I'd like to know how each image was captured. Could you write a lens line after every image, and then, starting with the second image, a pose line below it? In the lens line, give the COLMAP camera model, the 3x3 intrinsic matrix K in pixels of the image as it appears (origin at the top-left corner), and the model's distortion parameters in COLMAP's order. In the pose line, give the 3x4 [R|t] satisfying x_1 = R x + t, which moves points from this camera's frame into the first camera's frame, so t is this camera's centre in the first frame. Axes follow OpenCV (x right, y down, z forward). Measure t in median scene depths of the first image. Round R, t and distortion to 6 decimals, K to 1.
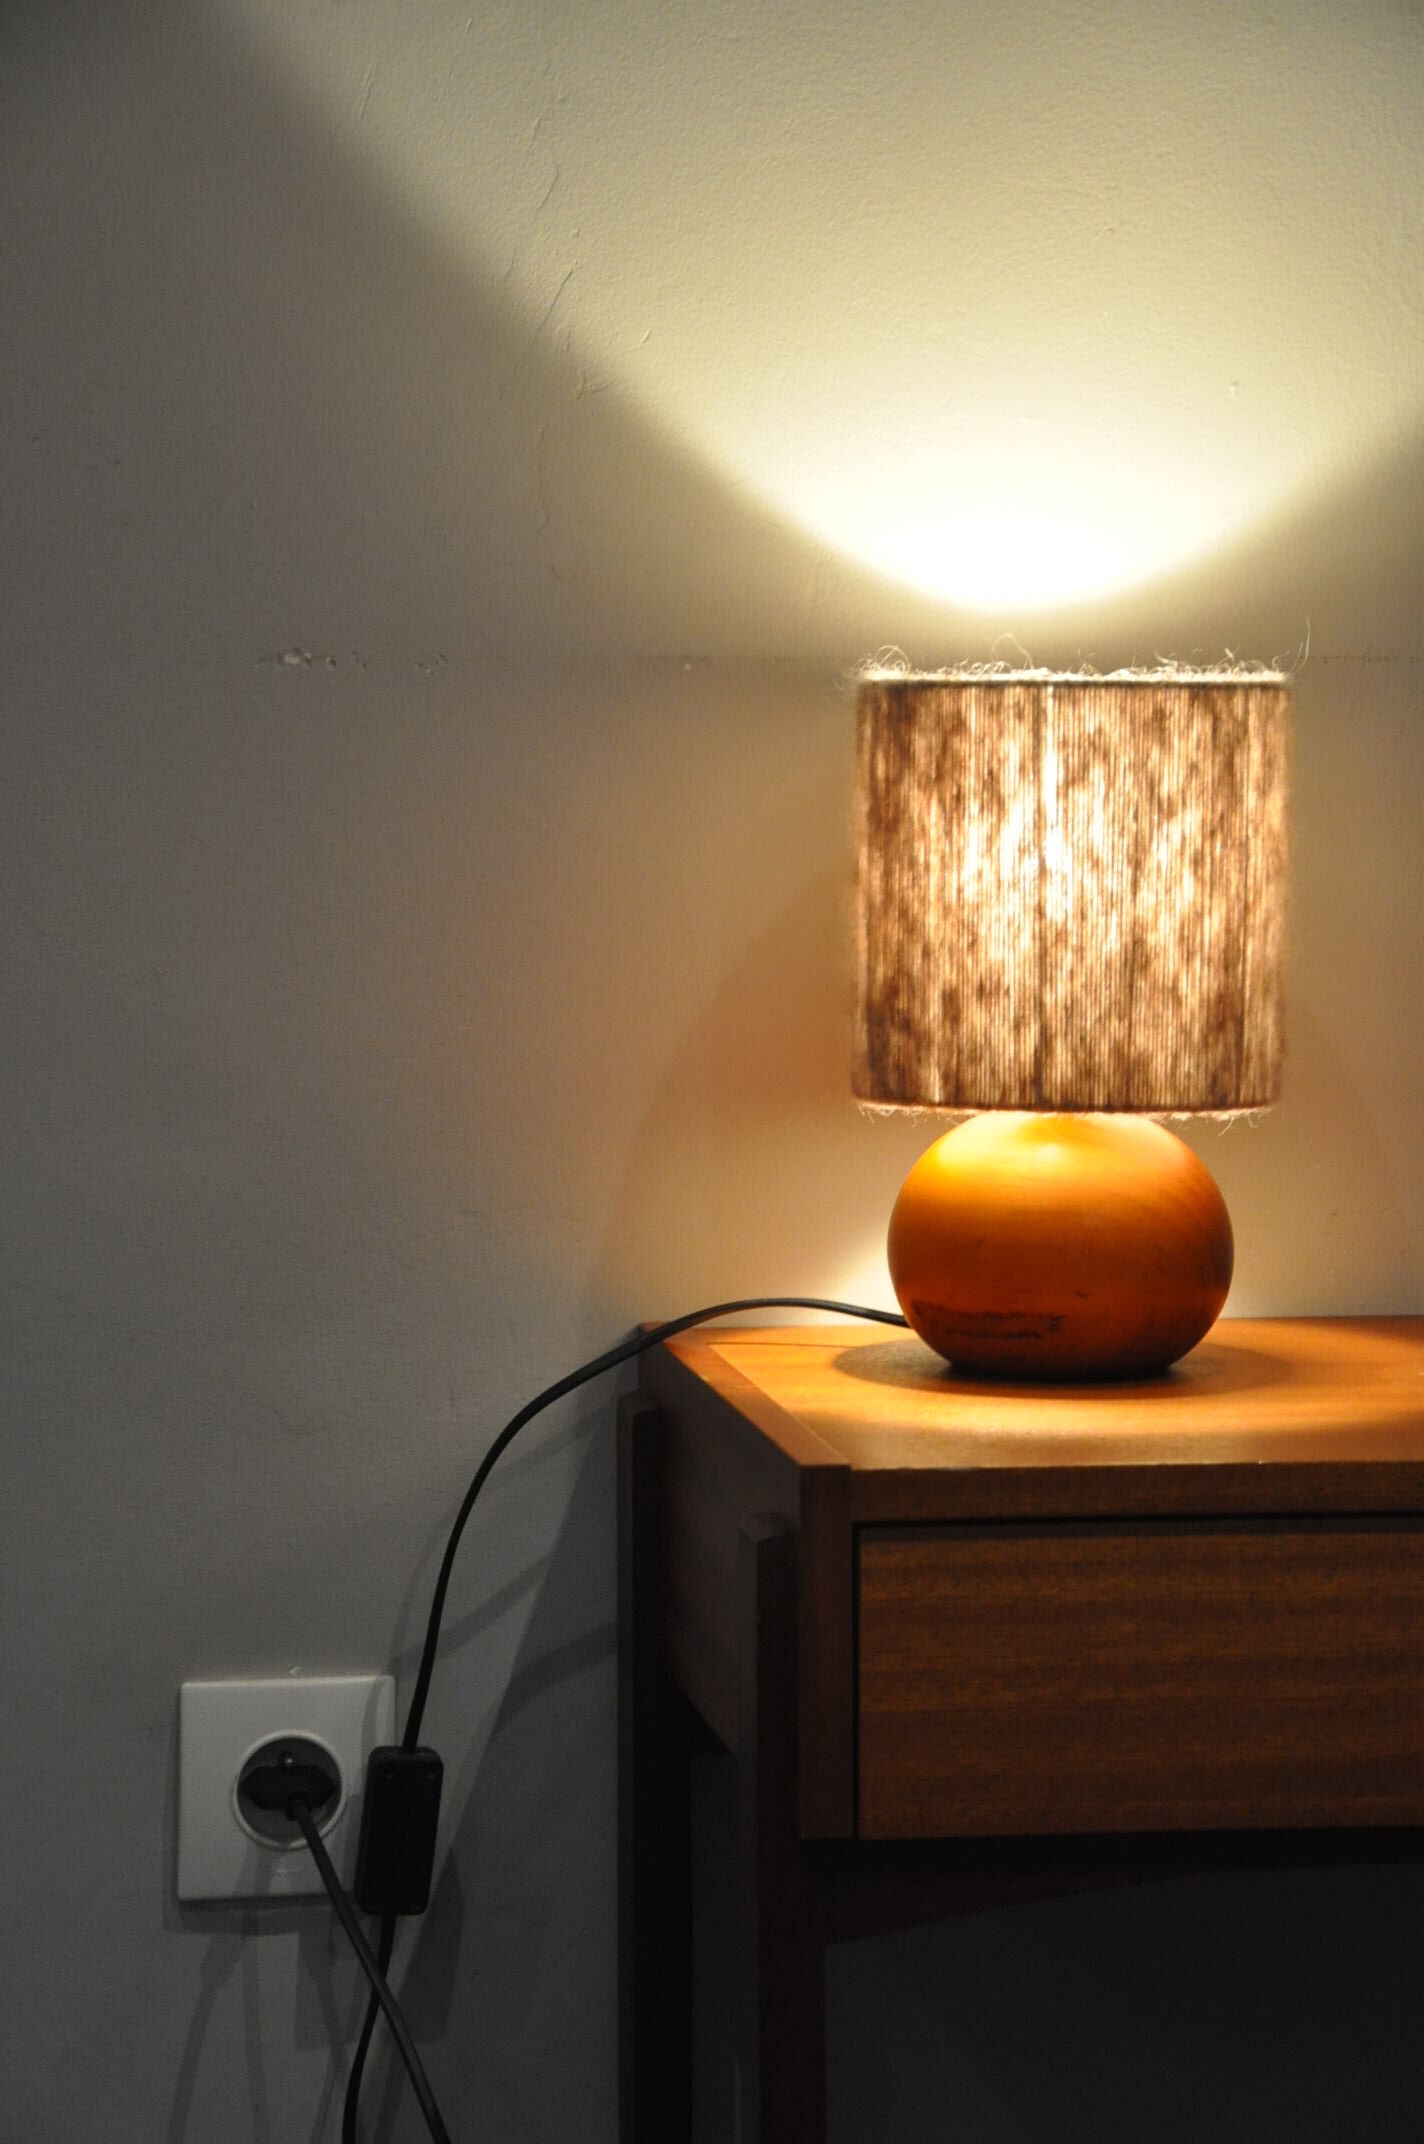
lens RADIAL K [[5632.5, 0, 712.0], [0, 5632.5, 1072.0], [0, 0, 1]] dist [0.614860, 0.340944]
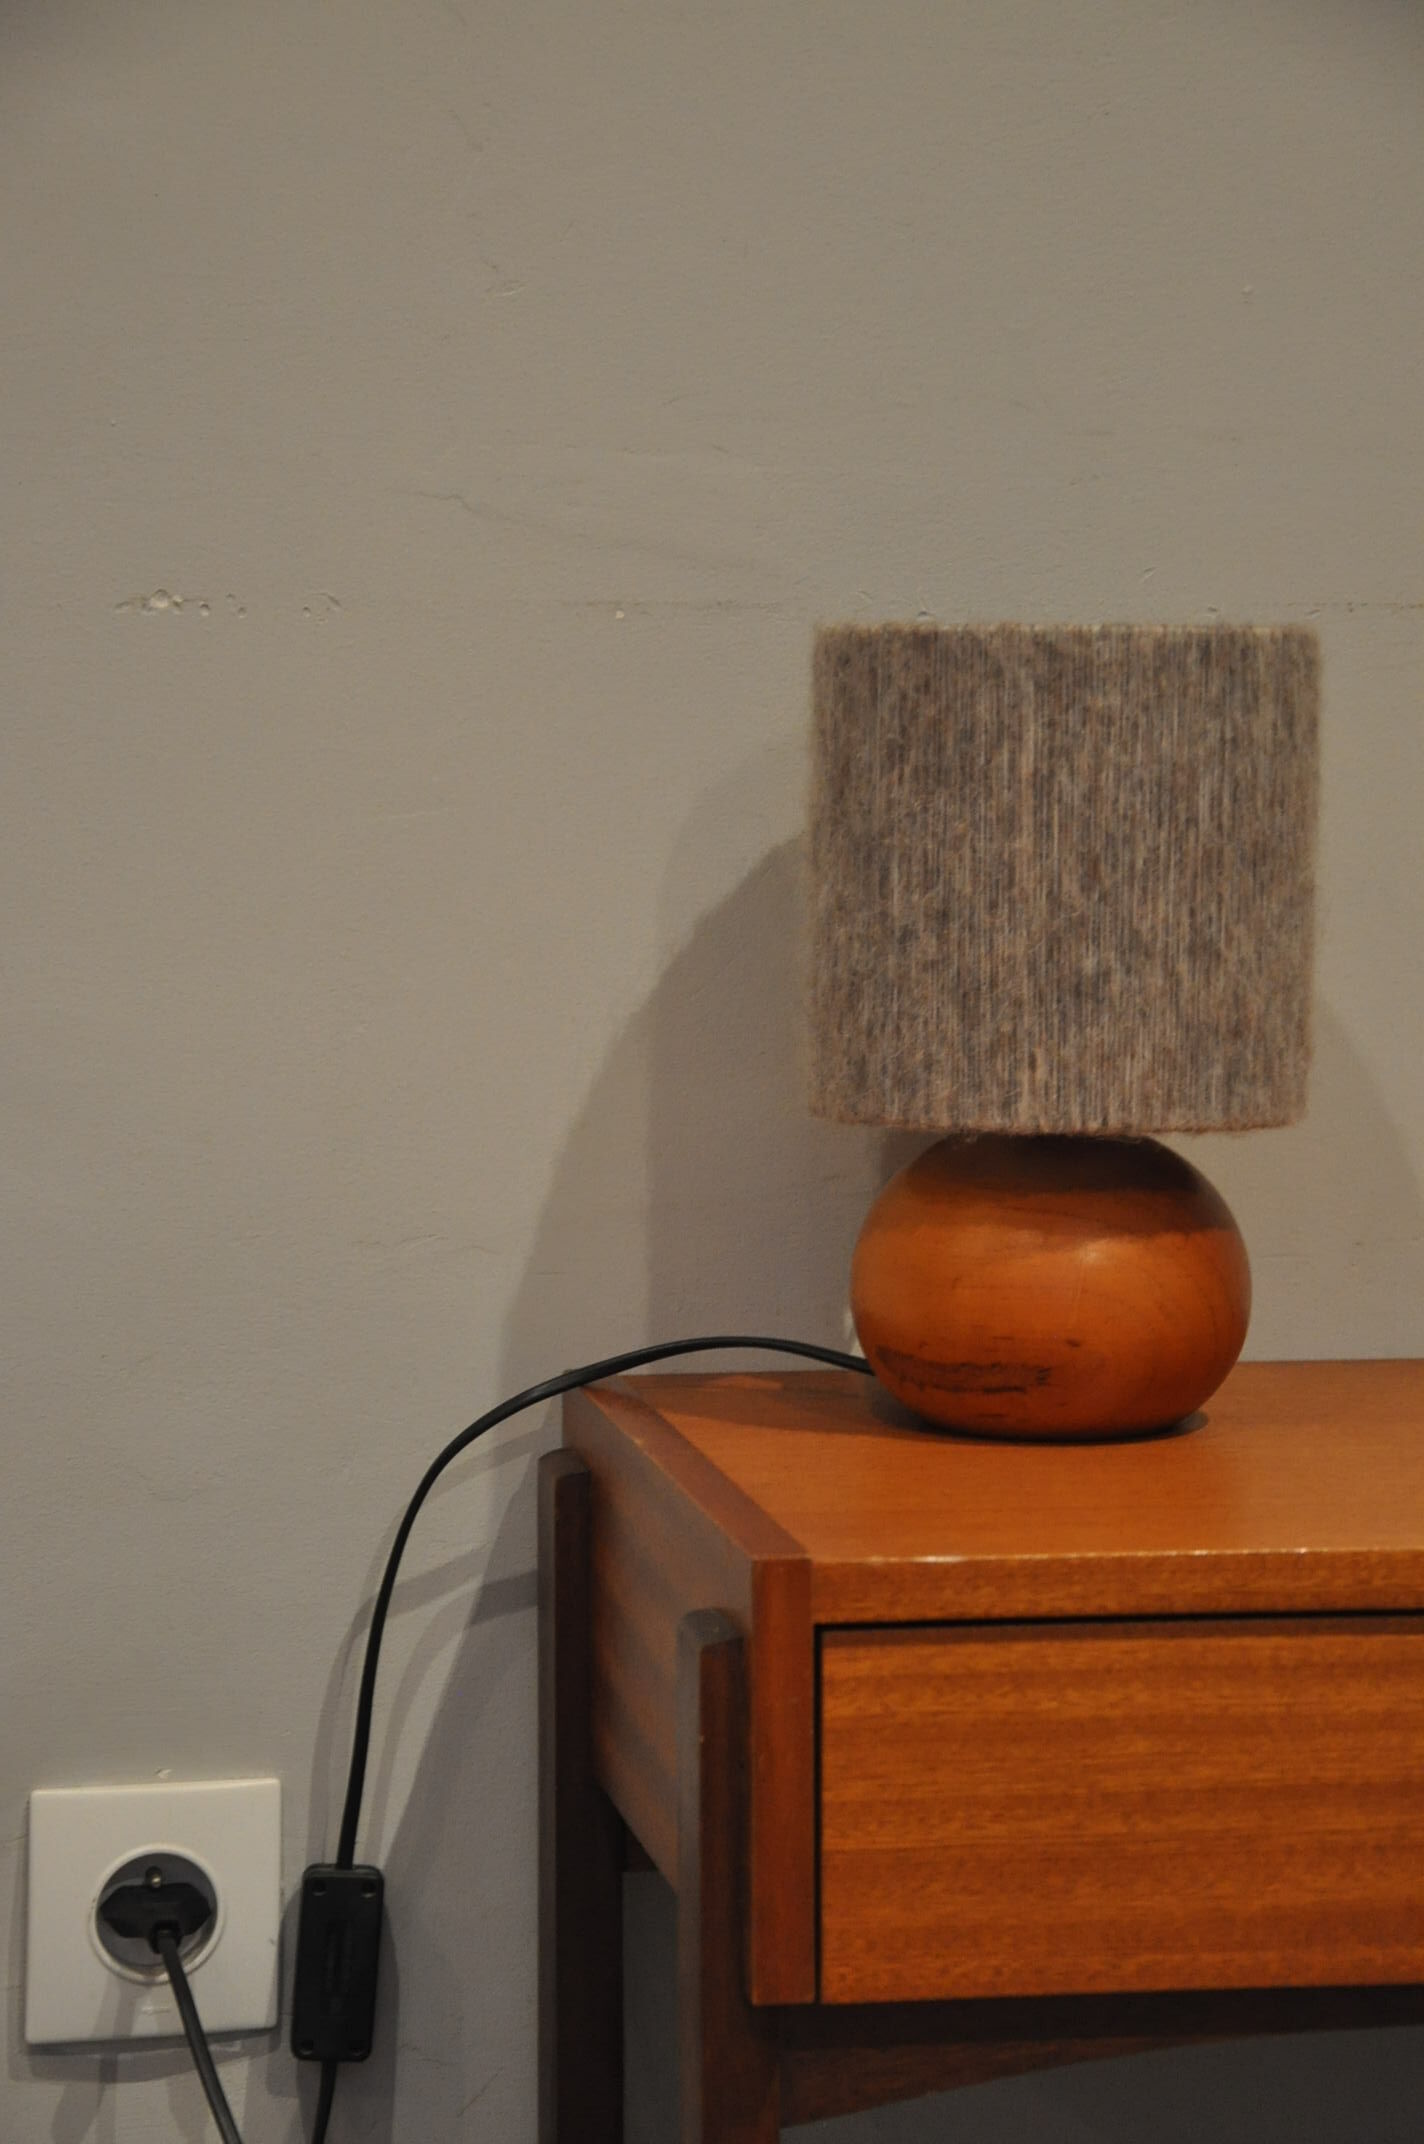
lens RADIAL K [[5385.3, 0, 712.0], [0, 5385.3, 1072.0], [0, 0, 1]] dist [0.635479, -7.447366]
pose [[0.999928, 0.001273, 0.011937, 0.000009], [-0.001278, 0.999999, 0.000390, -0.002395], [-0.011937, -0.000405, 0.999929, 0.195918]]
